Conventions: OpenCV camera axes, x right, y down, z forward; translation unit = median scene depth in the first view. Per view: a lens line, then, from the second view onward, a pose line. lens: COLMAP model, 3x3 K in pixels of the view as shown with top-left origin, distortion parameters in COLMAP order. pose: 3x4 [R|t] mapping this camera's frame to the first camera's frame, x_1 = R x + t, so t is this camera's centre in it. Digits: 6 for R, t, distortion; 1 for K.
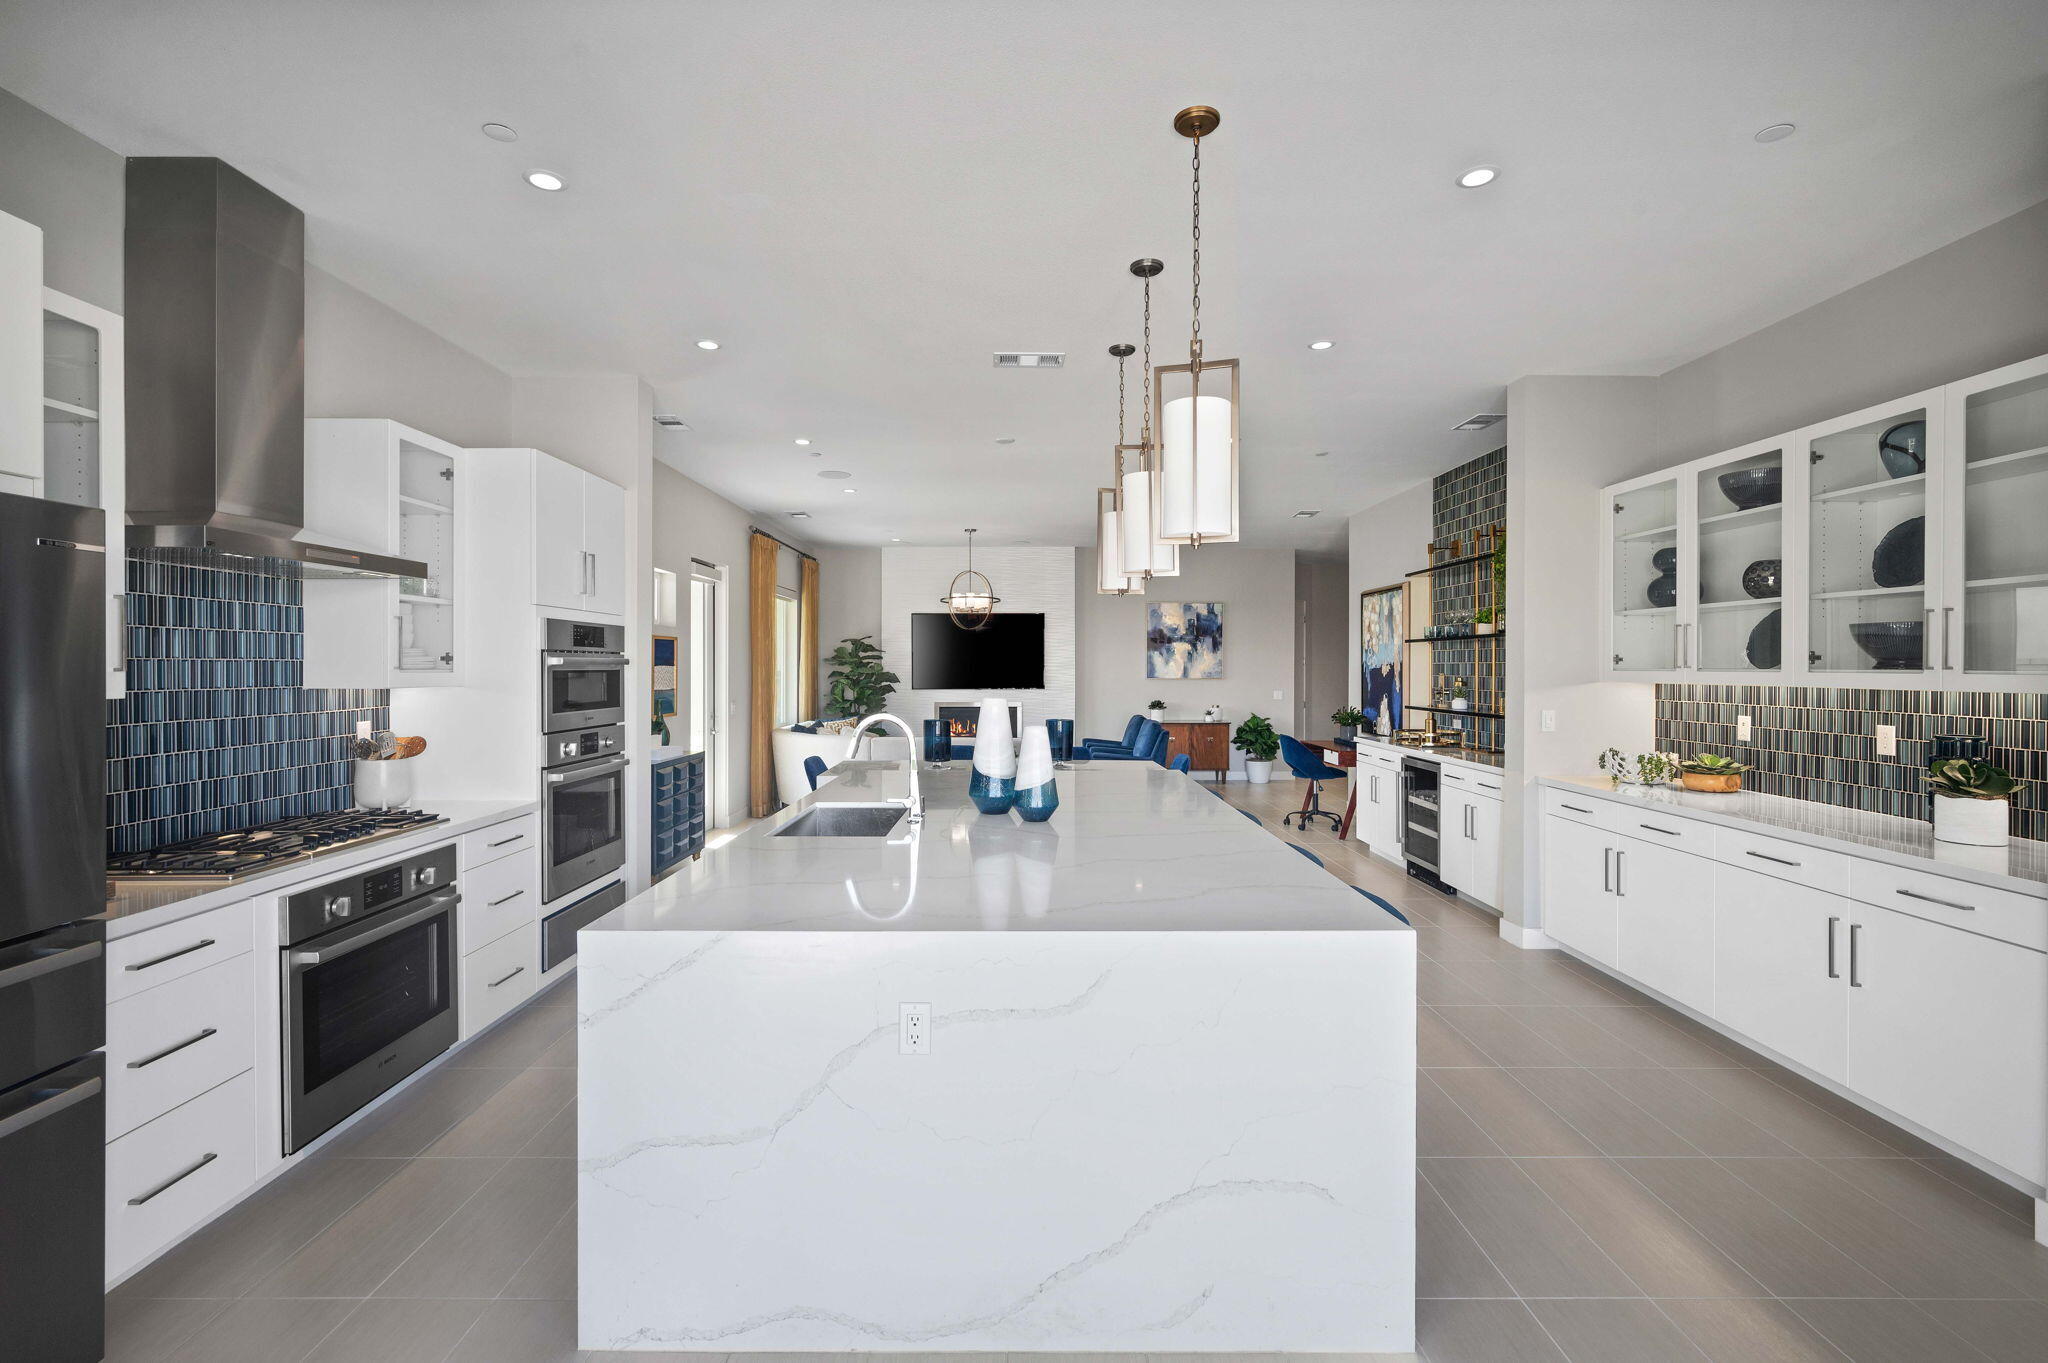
lens RADIAL K [[901.1, 0, 1031.2], [0, 901.1, 661.6], [0, 0, 1]] dist [0.000147, 0.000192]
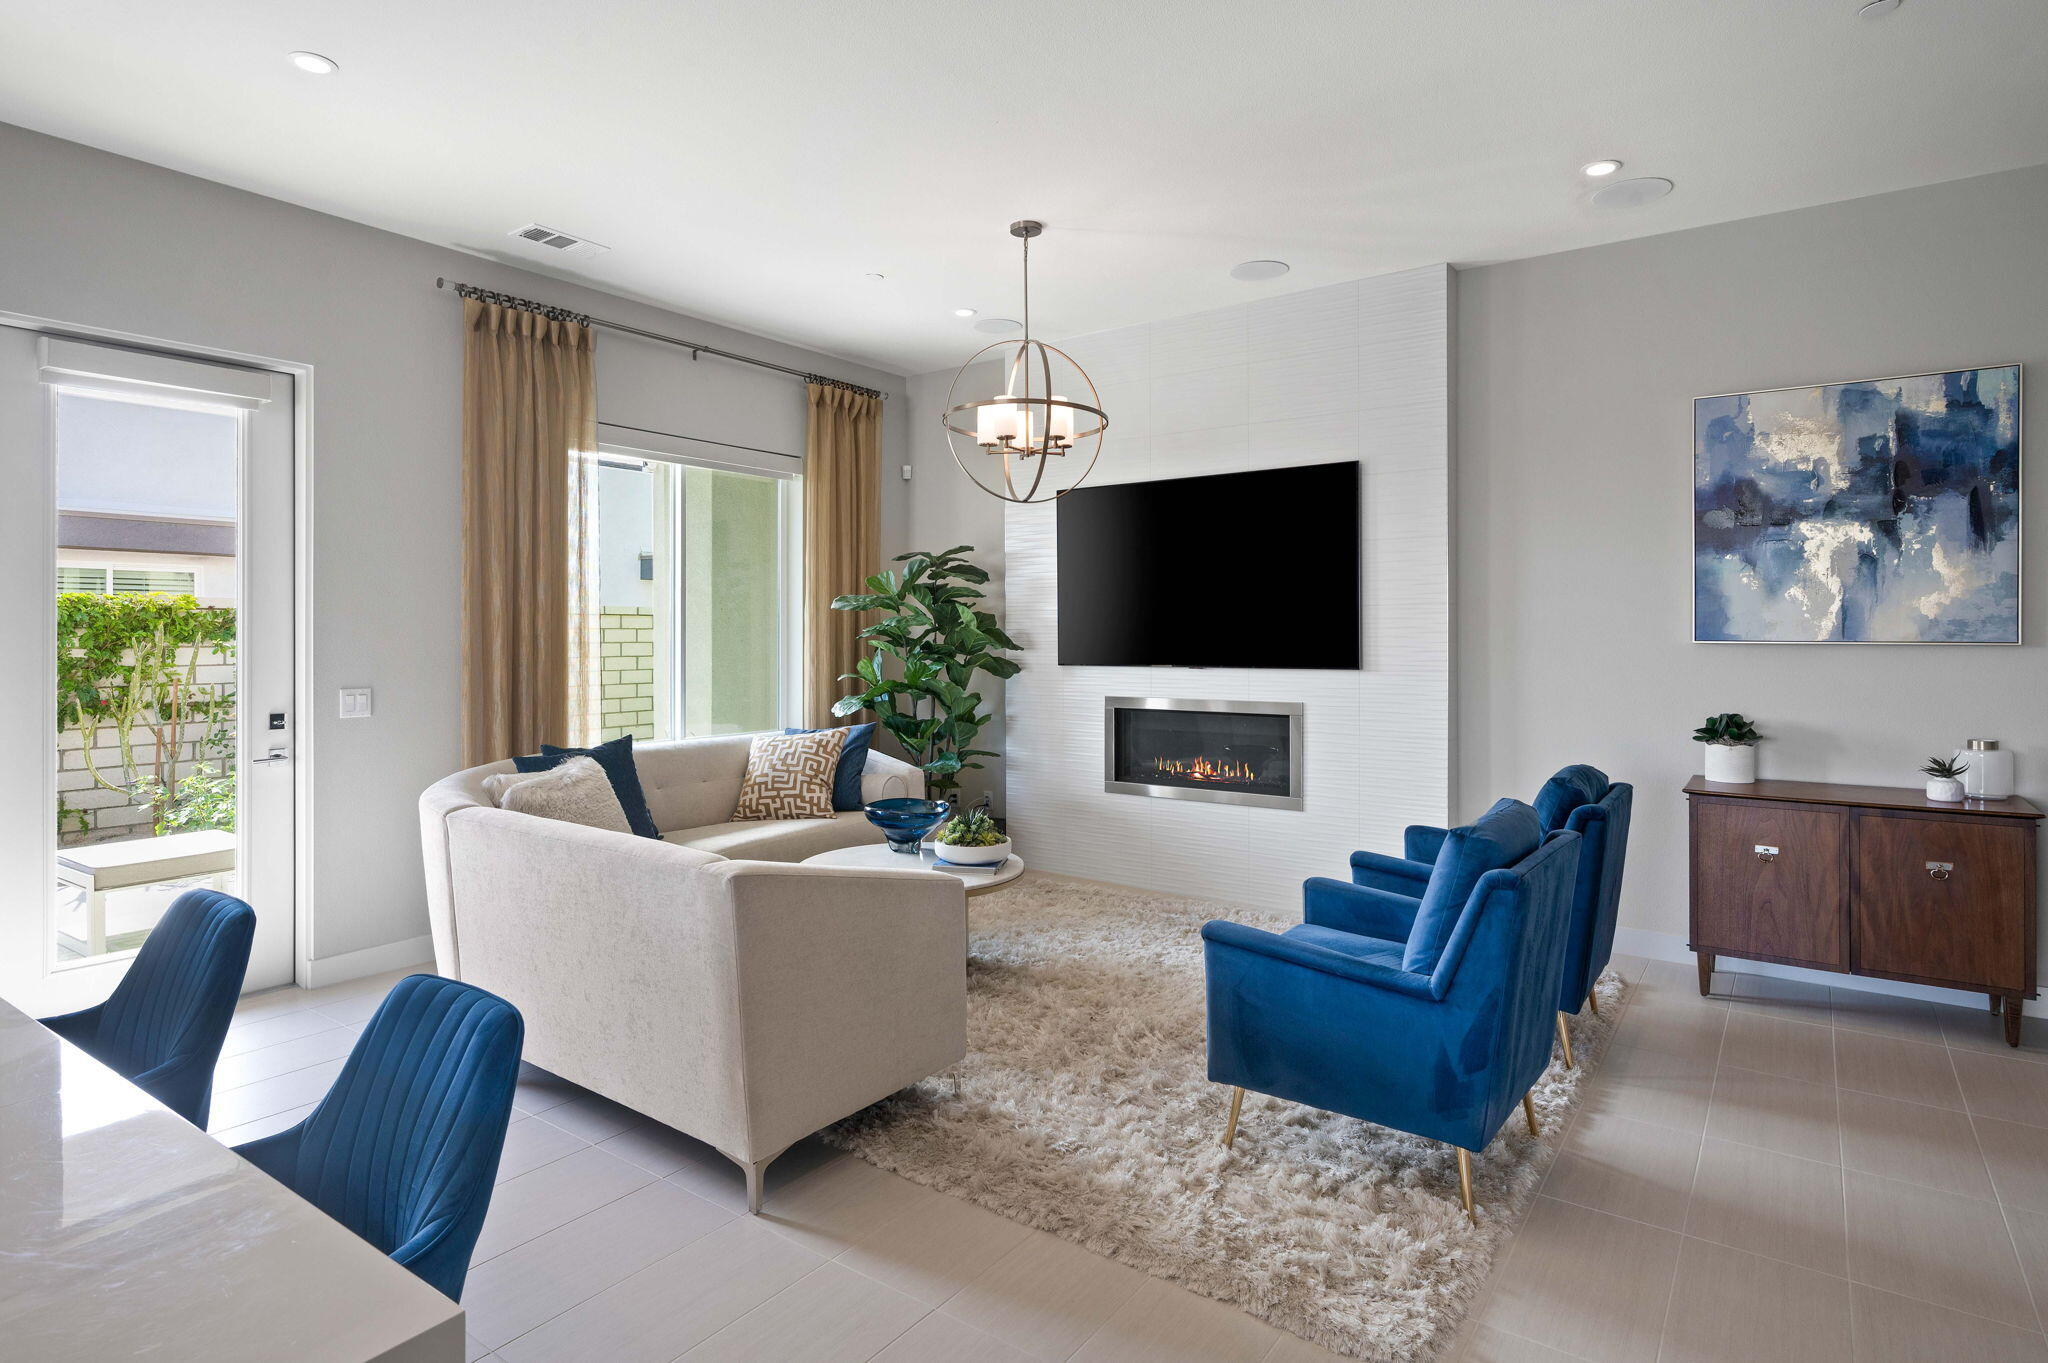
lens RADIAL K [[1077.5, 0, 1031.4], [0, 1077.5, 623.2], [0, 0, 1]] dist [-0.000276, -0.000943]
pose [[0.810943, -0.006806, -0.585085, 0.442743], [0.006073, 0.999976, -0.003215, 0.033251], [0.585093, -0.000946, 0.810965, 1.555251]]
